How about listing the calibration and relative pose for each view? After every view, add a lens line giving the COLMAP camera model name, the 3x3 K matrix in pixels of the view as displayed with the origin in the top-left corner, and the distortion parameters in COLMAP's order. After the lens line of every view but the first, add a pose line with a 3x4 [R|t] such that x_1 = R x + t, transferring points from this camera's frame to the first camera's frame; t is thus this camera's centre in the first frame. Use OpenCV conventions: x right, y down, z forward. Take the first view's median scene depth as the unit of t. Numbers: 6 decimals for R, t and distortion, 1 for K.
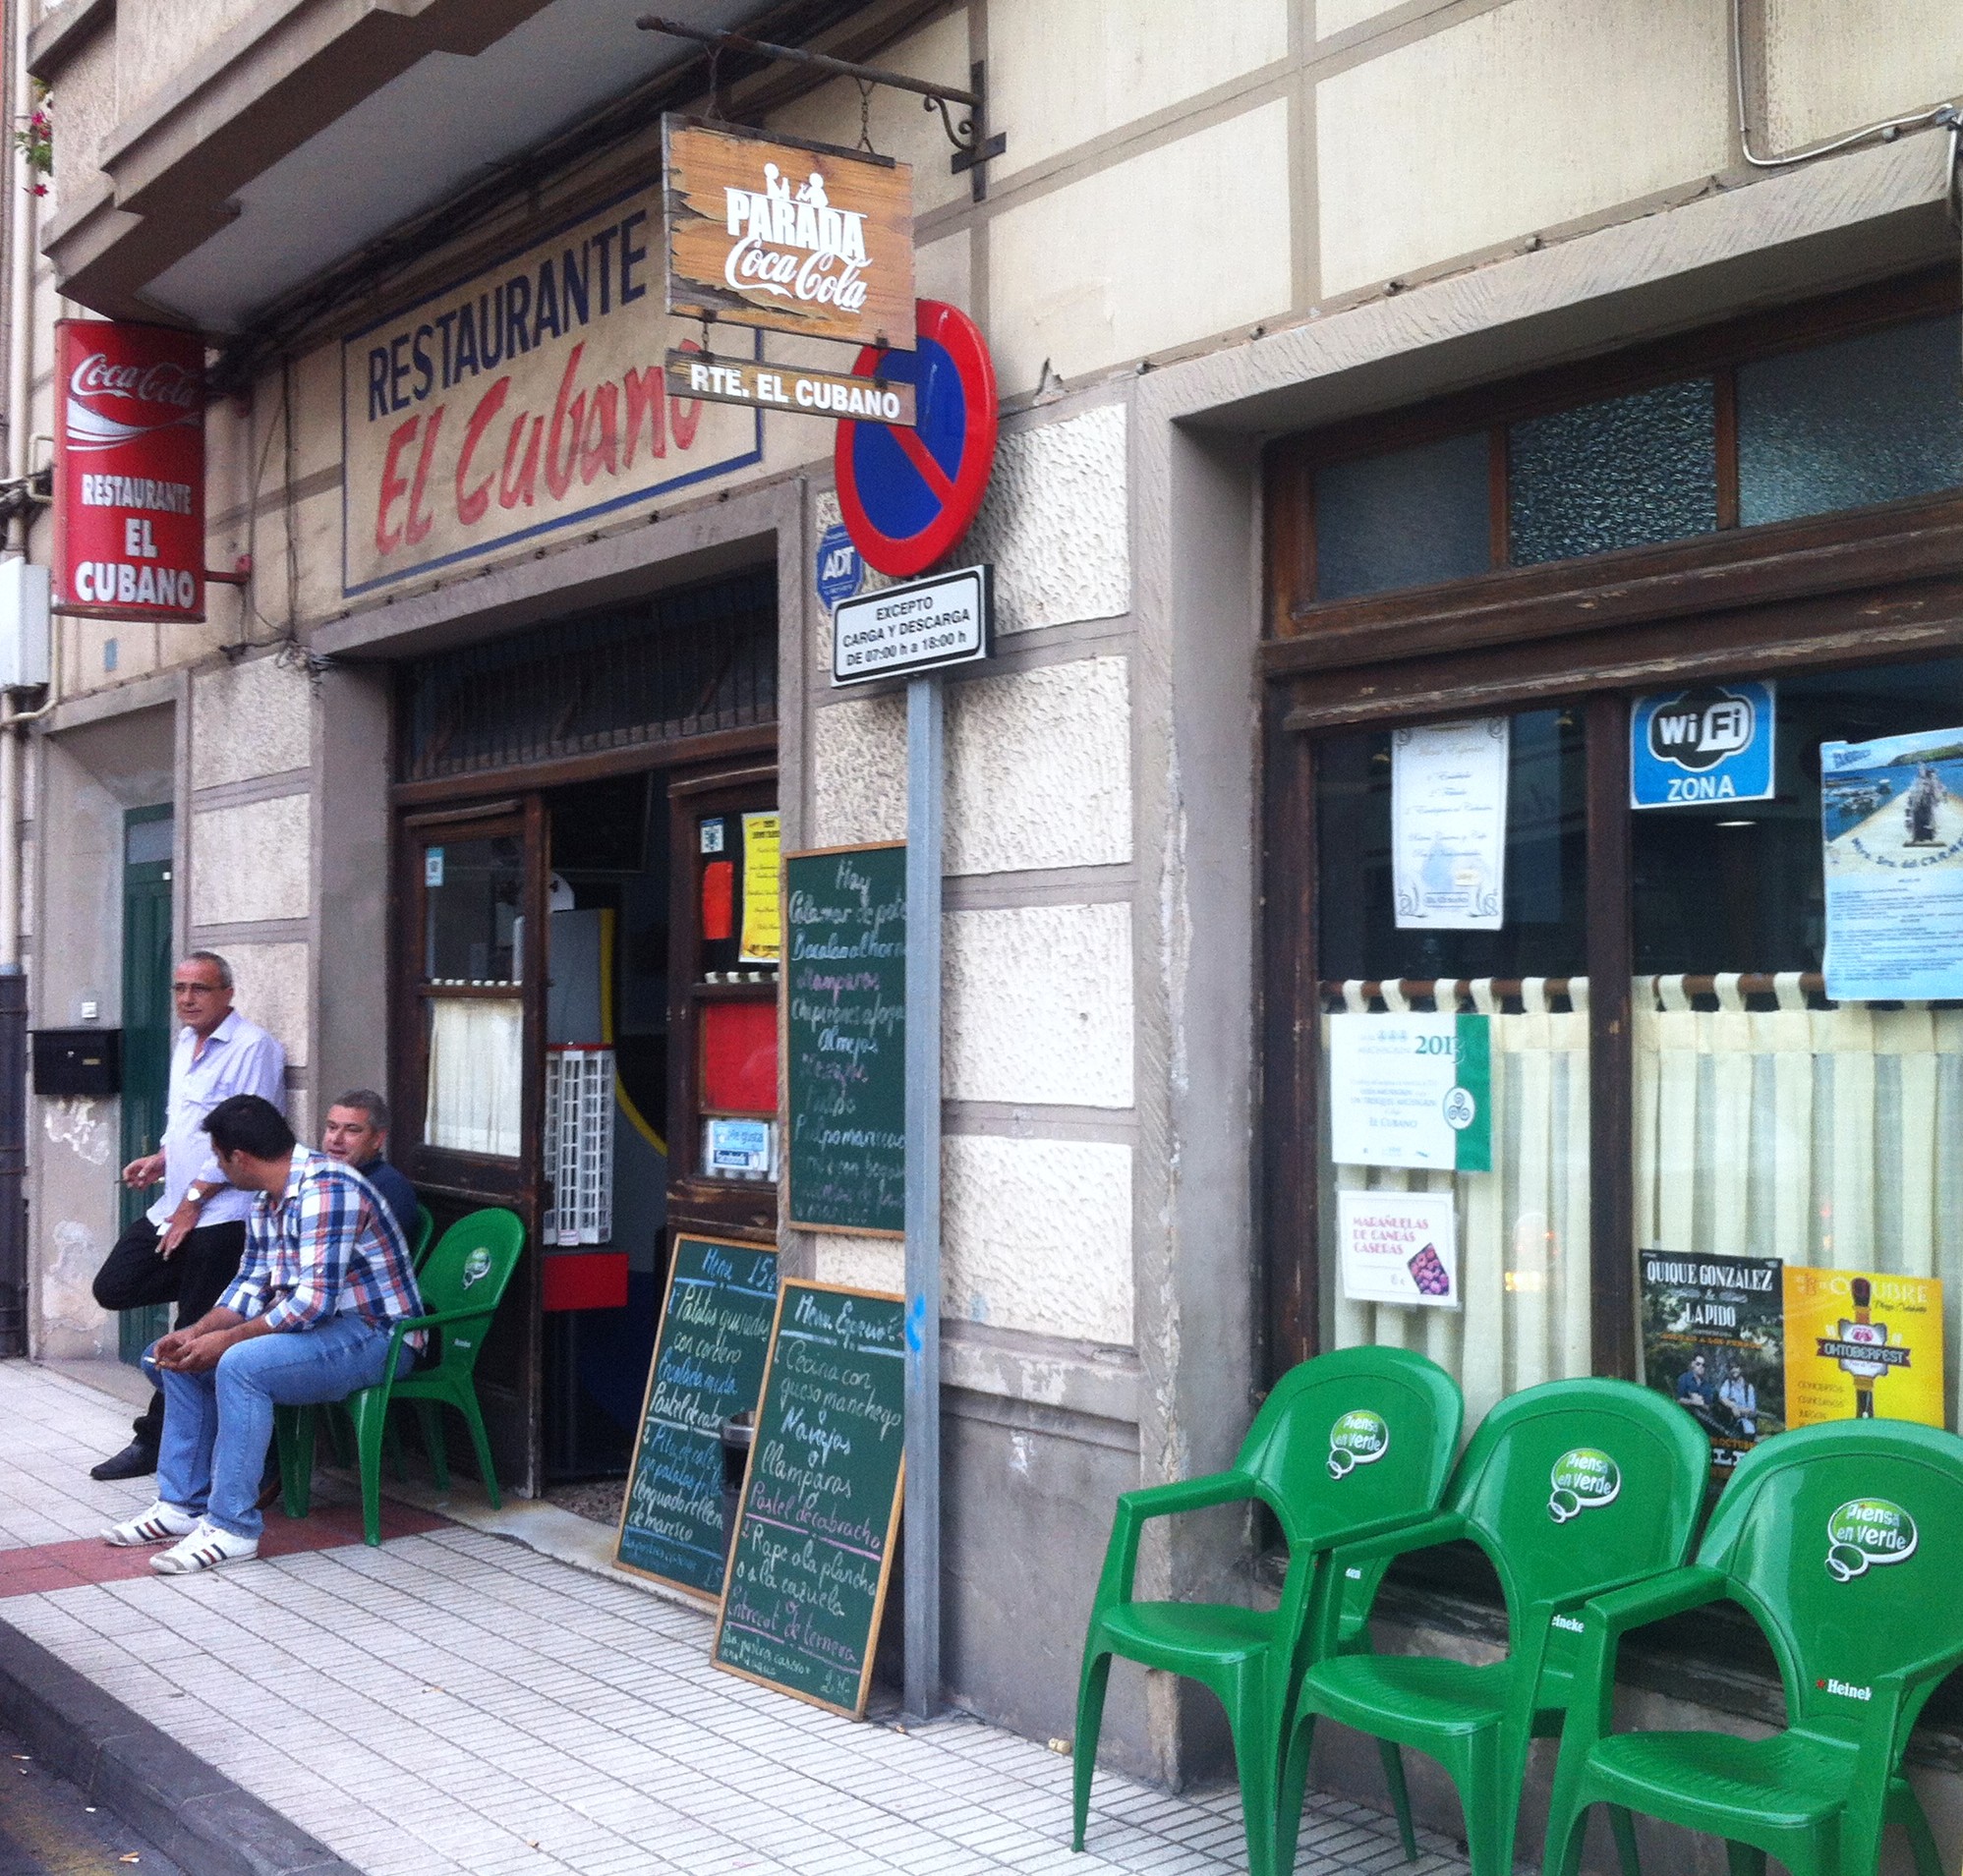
lens RADIAL K [[2695.7, 0, 982.7], [0, 2695.7, 931.0], [0, 0, 1]] dist [0.104987, 0.000000]
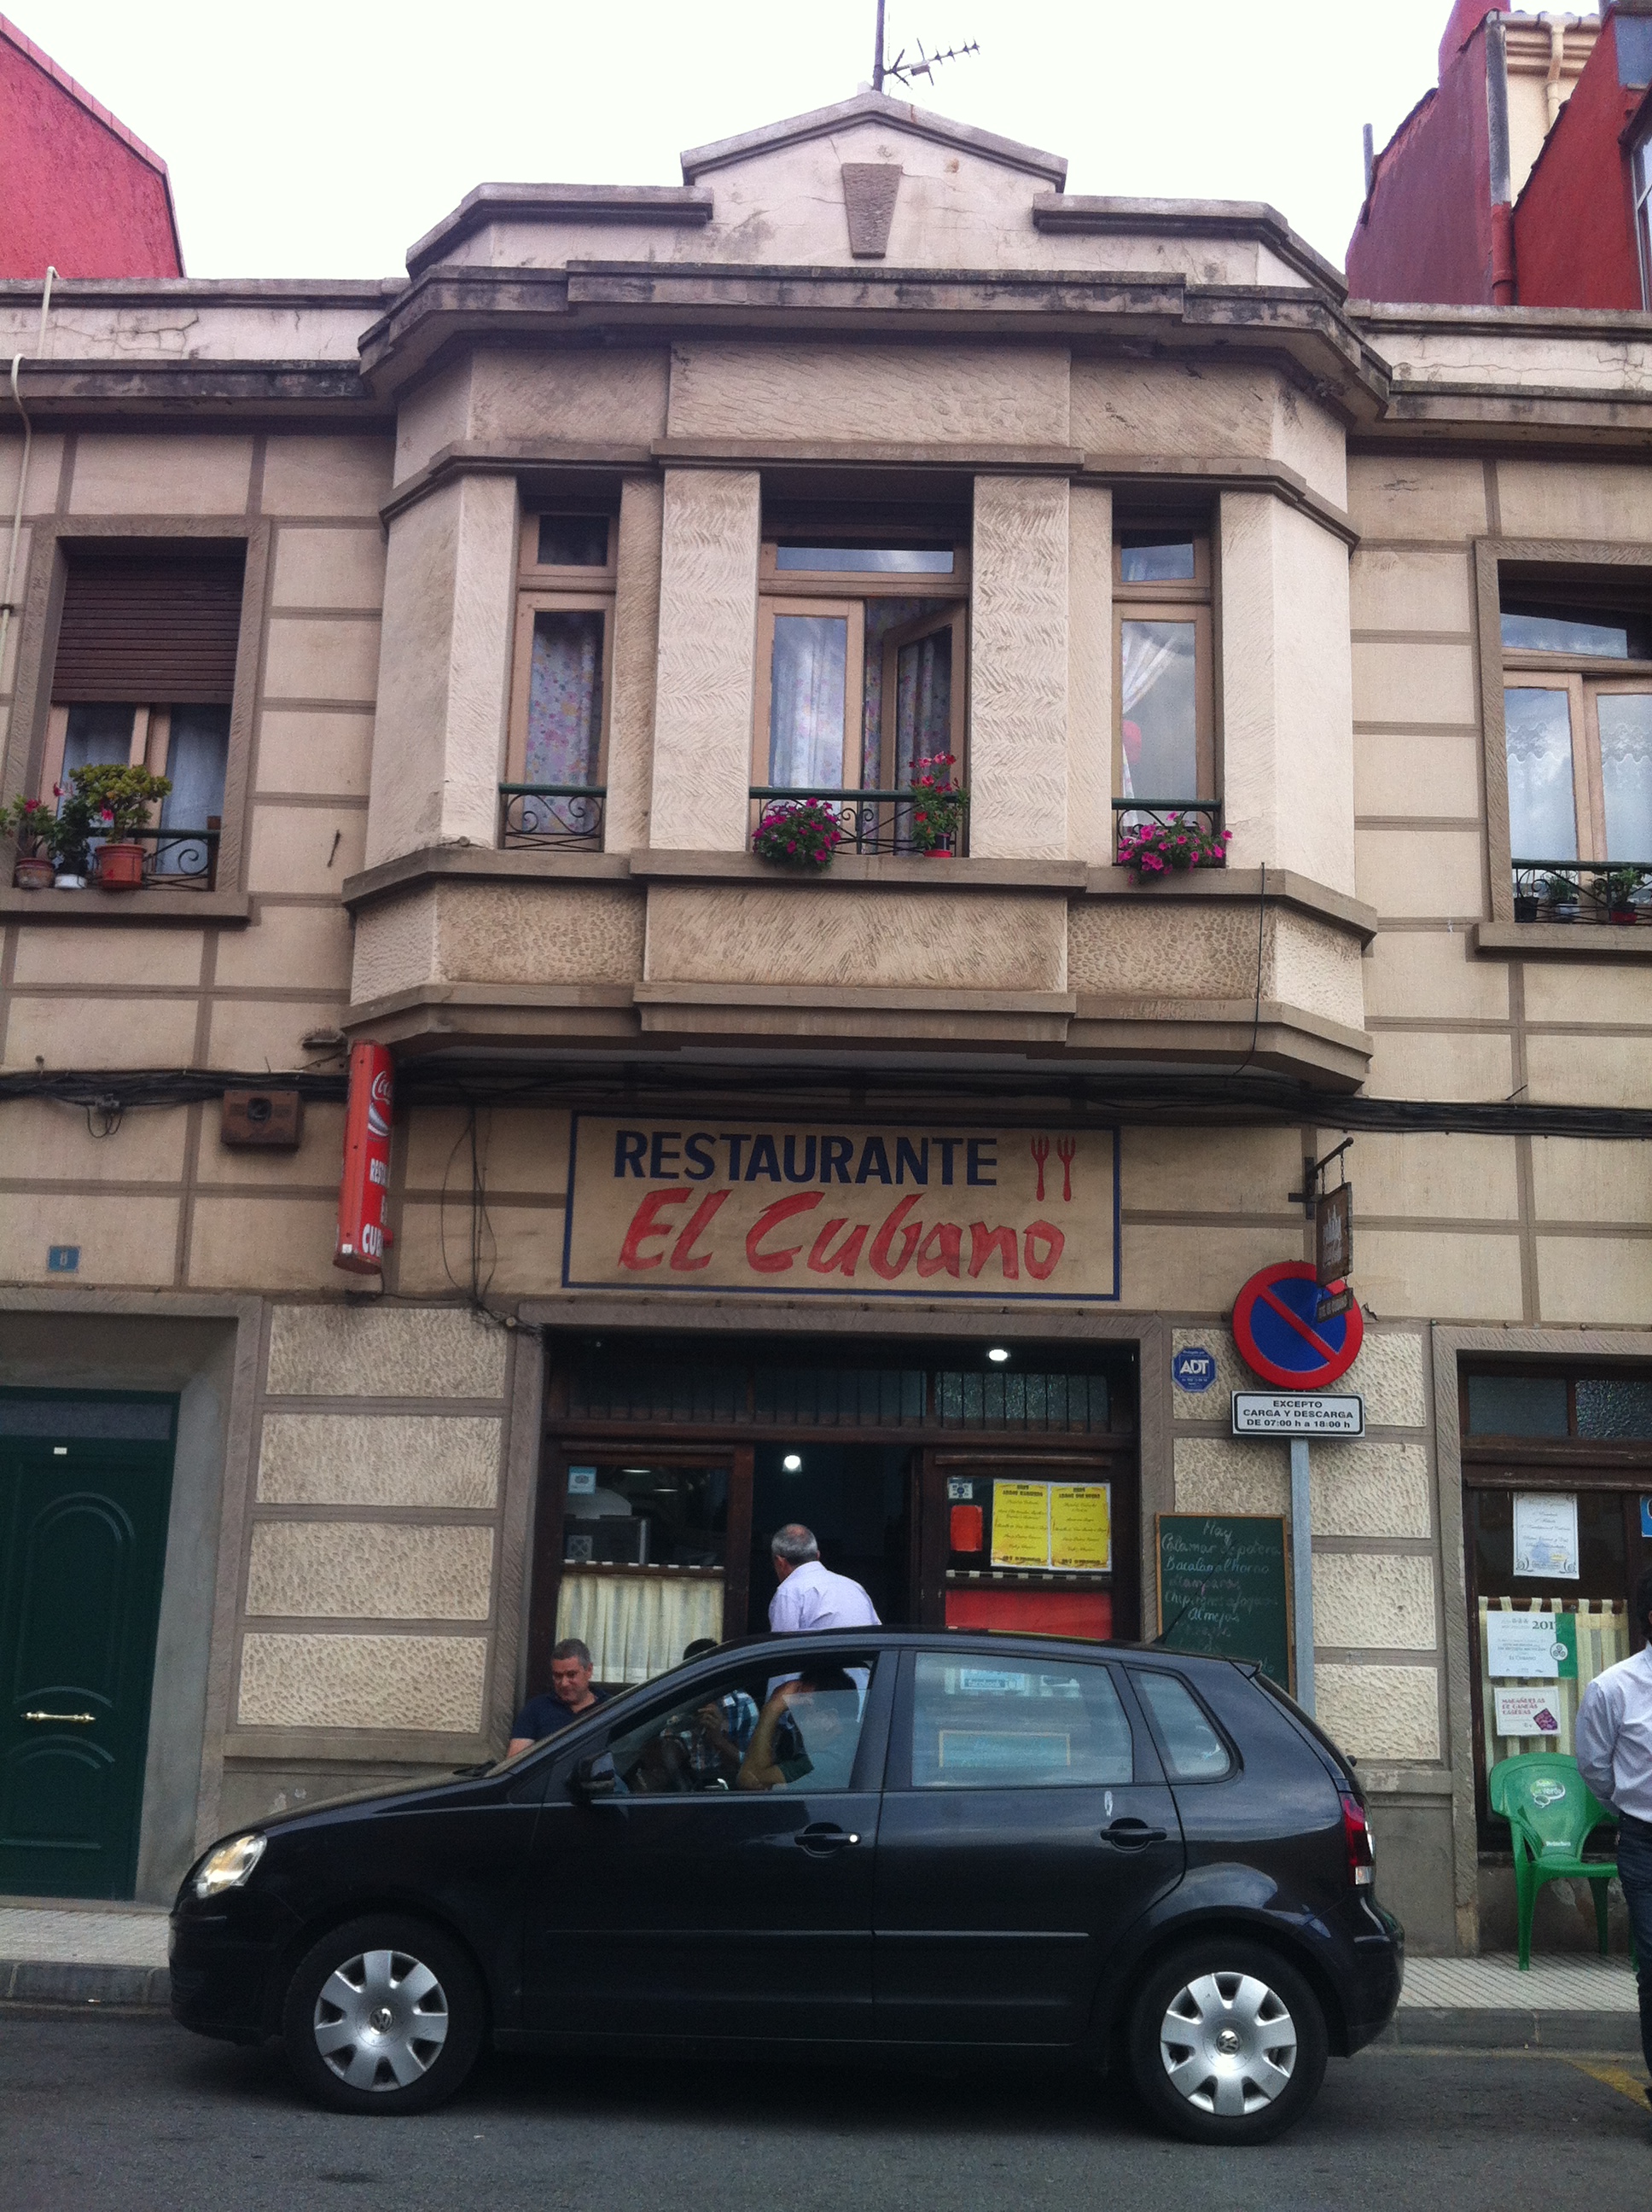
lens RADIAL K [[2255.4, 0, 827.5], [0, 2255.4, 1111.6], [0, 0, 1]] dist [-0.004922, 0.000000]
pose [[0.575179, 0.206907, 0.791428, -1.572268], [-0.054318, 0.975009, -0.215425, 0.052271], [-0.816222, 0.080920, 0.572043, 0.264985]]
